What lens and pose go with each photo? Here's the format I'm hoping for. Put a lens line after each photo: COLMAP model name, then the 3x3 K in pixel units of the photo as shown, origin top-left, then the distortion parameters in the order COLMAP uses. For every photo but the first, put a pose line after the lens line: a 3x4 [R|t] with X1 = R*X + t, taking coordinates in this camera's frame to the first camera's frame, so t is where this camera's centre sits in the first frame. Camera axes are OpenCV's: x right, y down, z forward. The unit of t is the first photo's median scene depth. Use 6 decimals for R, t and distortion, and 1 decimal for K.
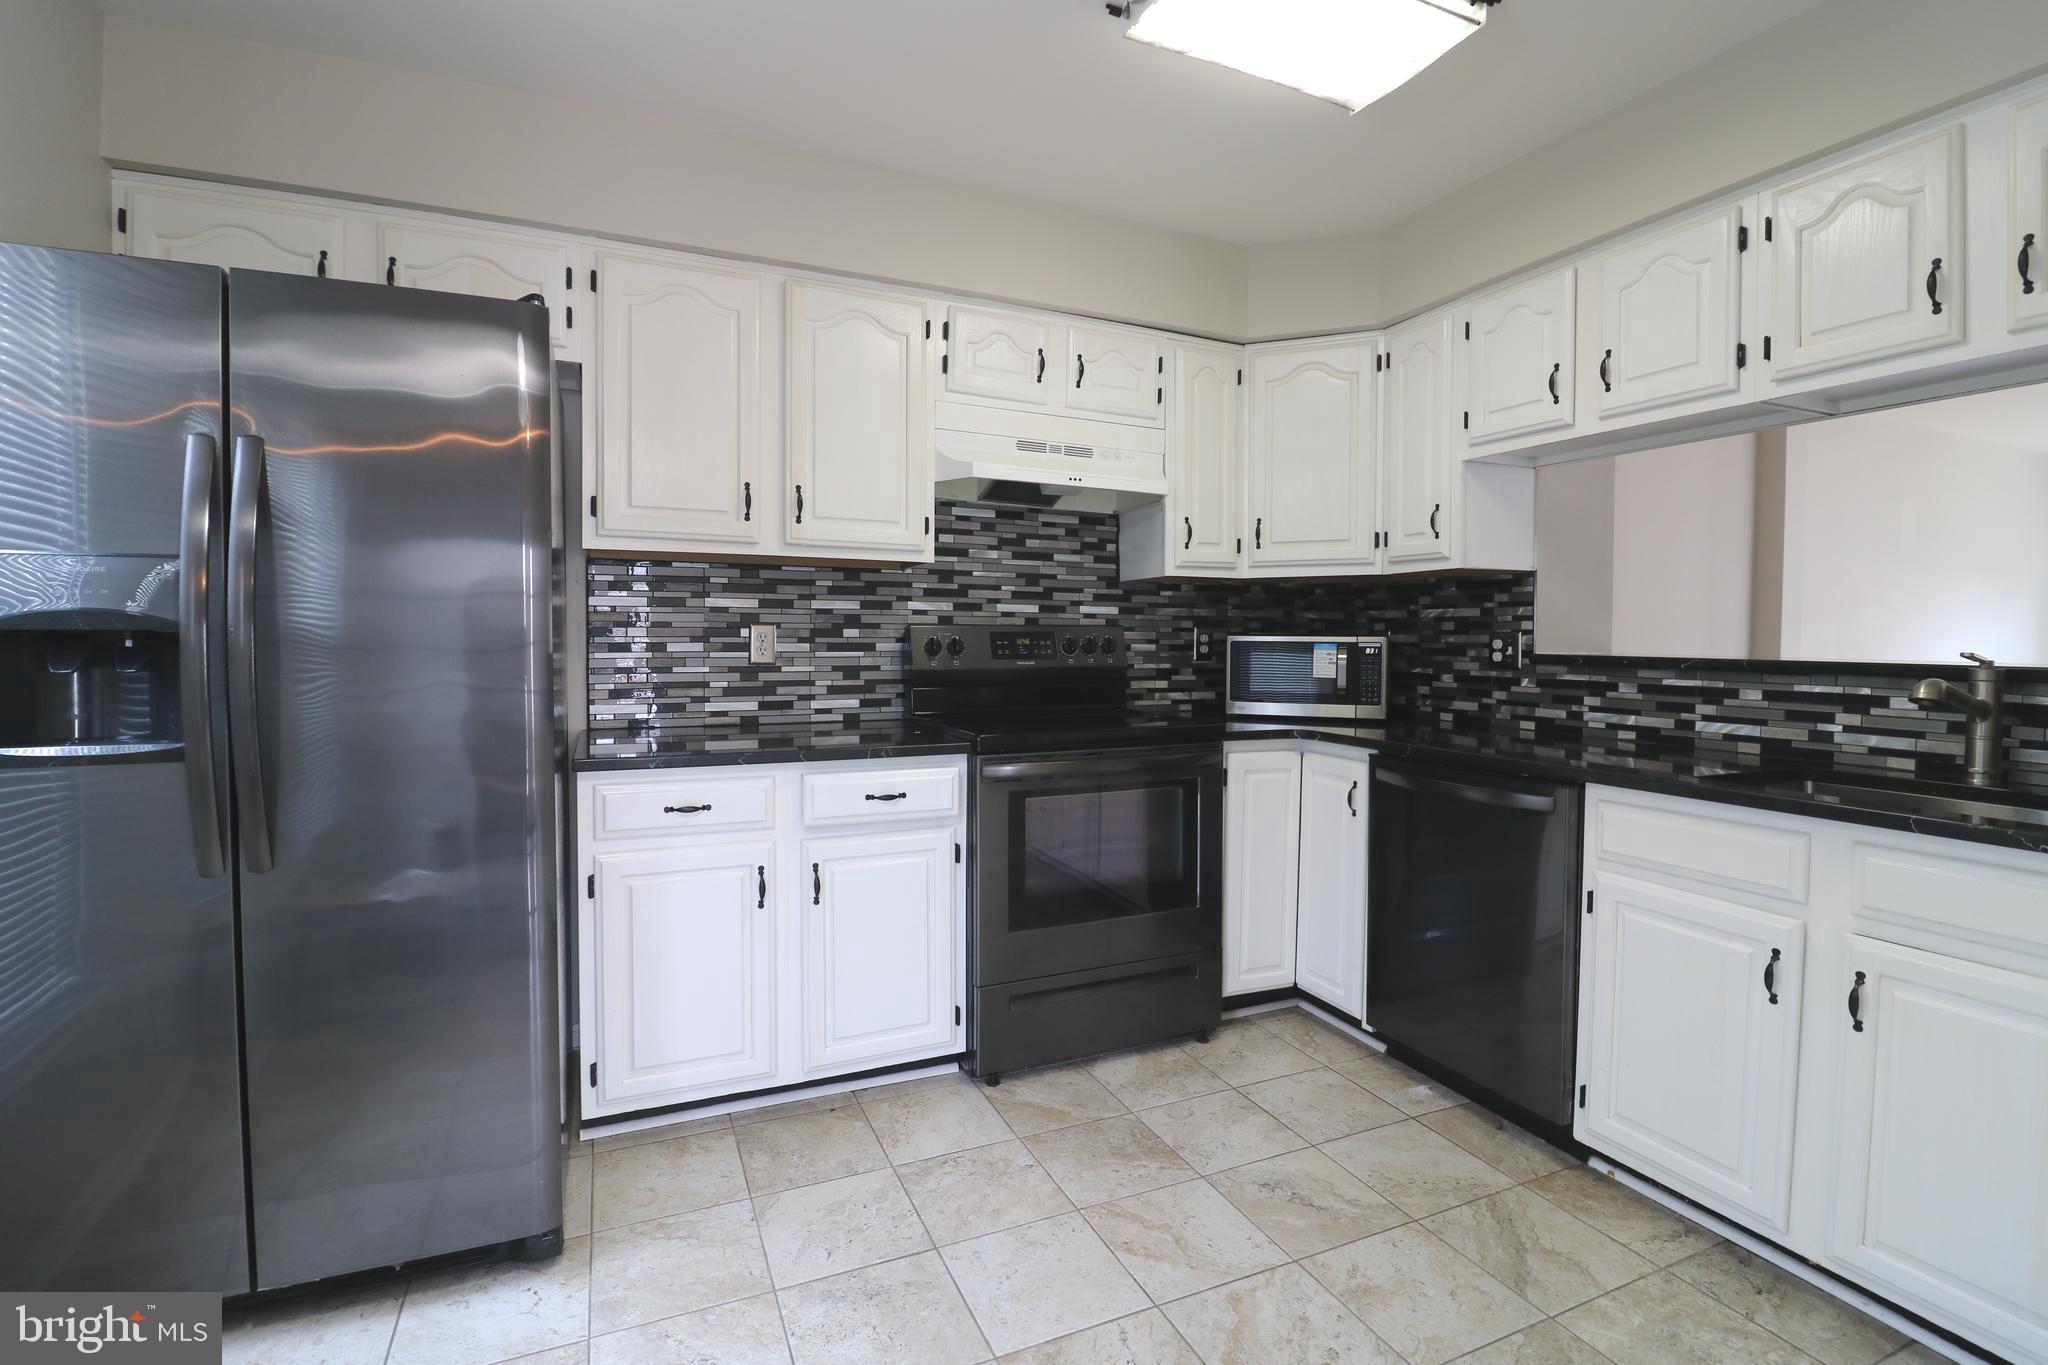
lens RADIAL K [[945.3, 0, 1029.7], [0, 945.3, 673.5], [0, 0, 1]] dist [-0.000198, -0.014664]
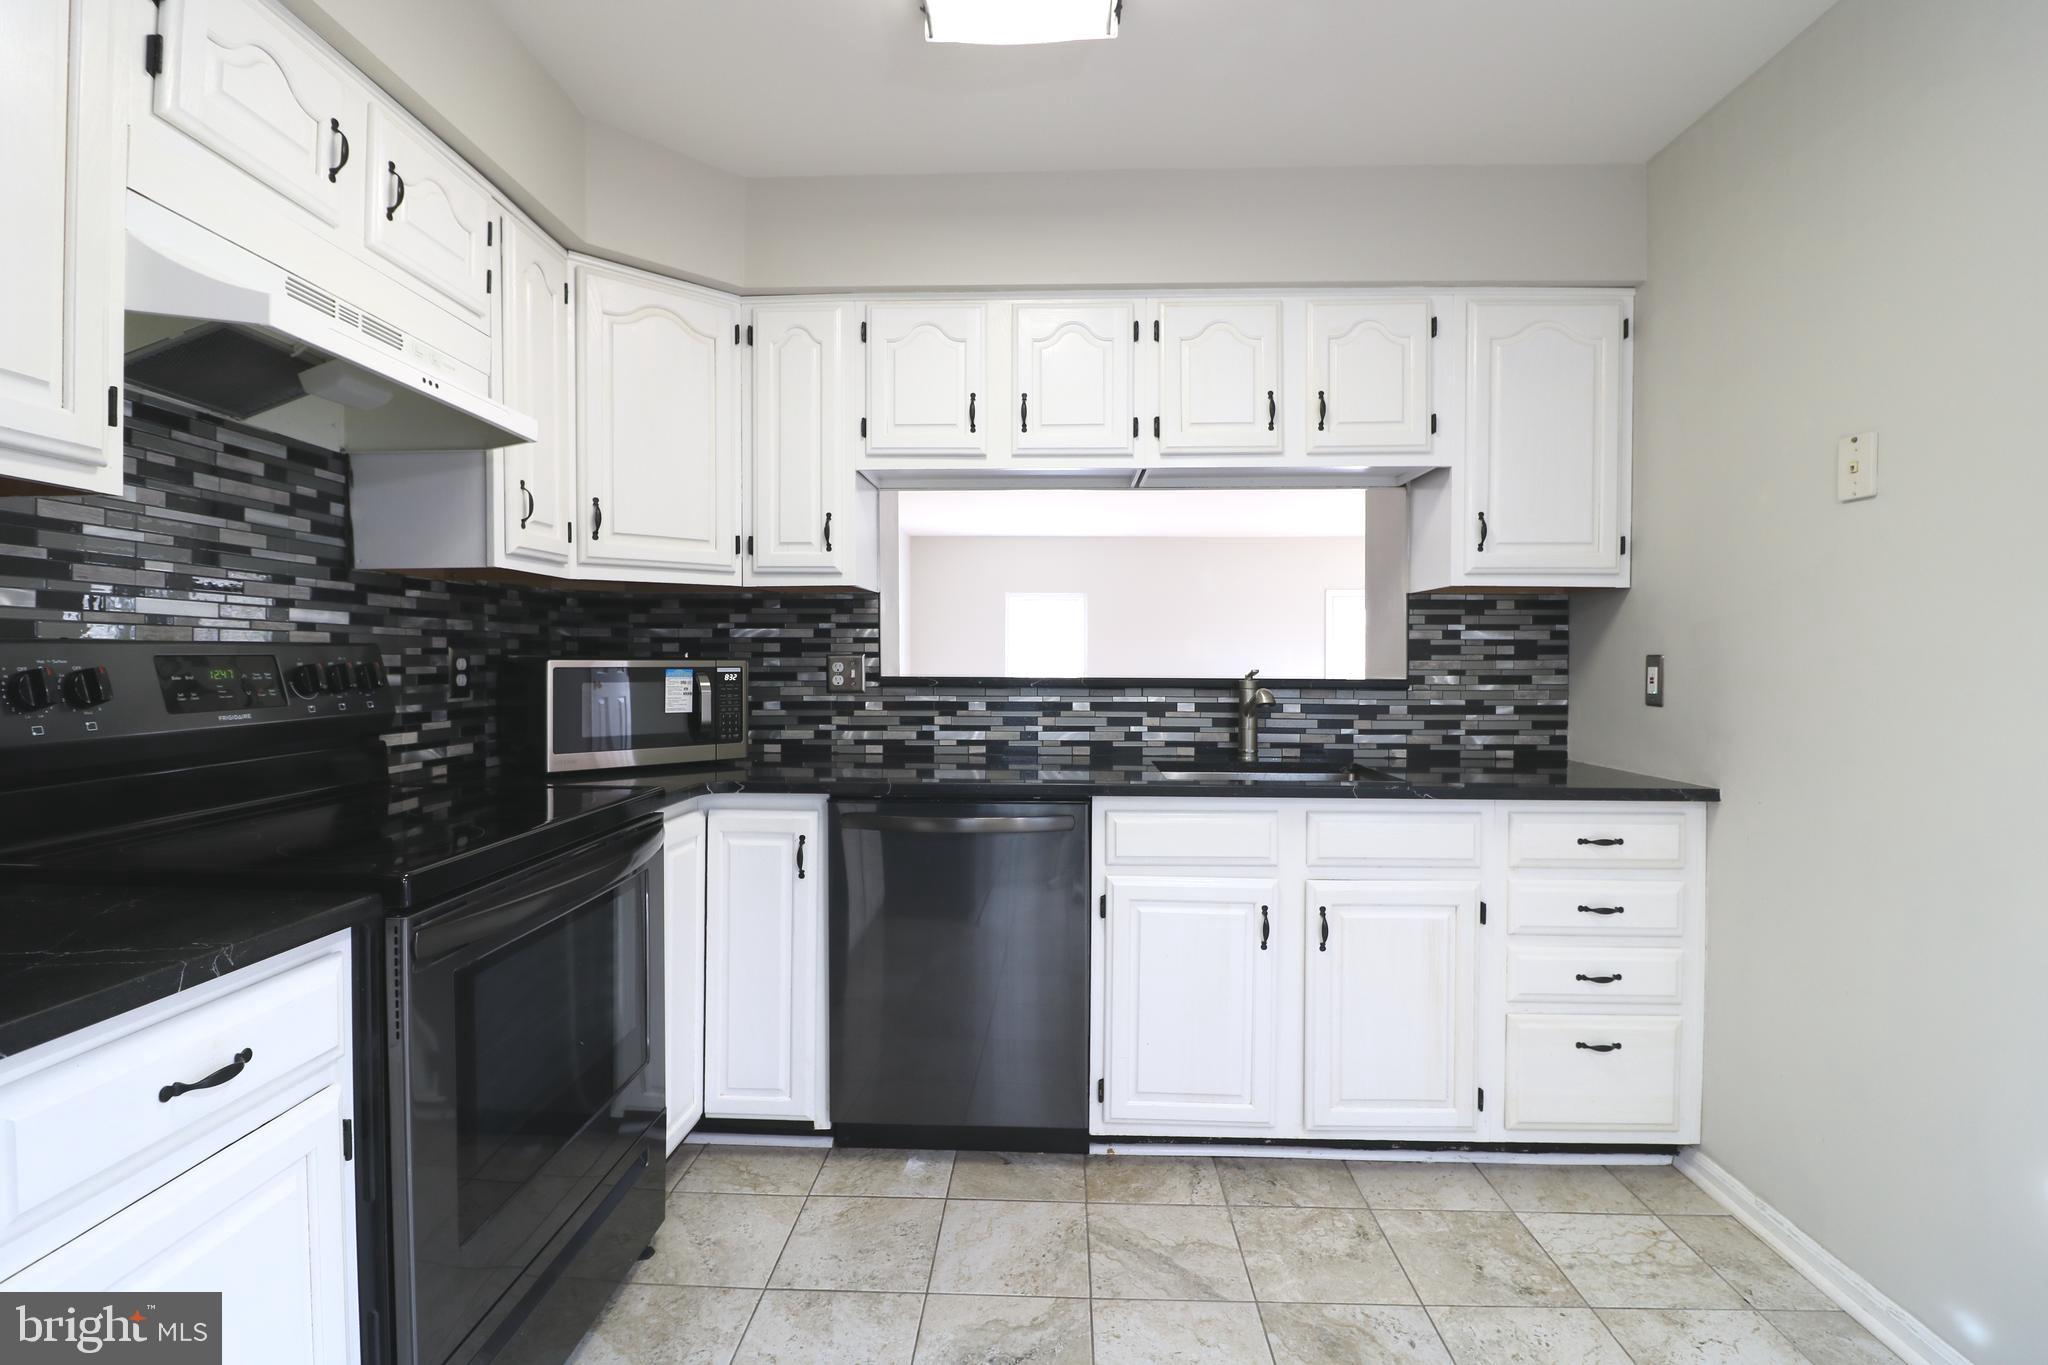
lens RADIAL K [[945.3, 0, 1029.7], [0, 945.3, 673.5], [0, 0, 1]] dist [-0.000198, -0.014664]
pose [[0.436609, -0.020346, 0.899421, -0.280735], [0.036829, 0.999310, 0.004728, -0.022152], [-0.898897, 0.031060, 0.437058, 0.413792]]
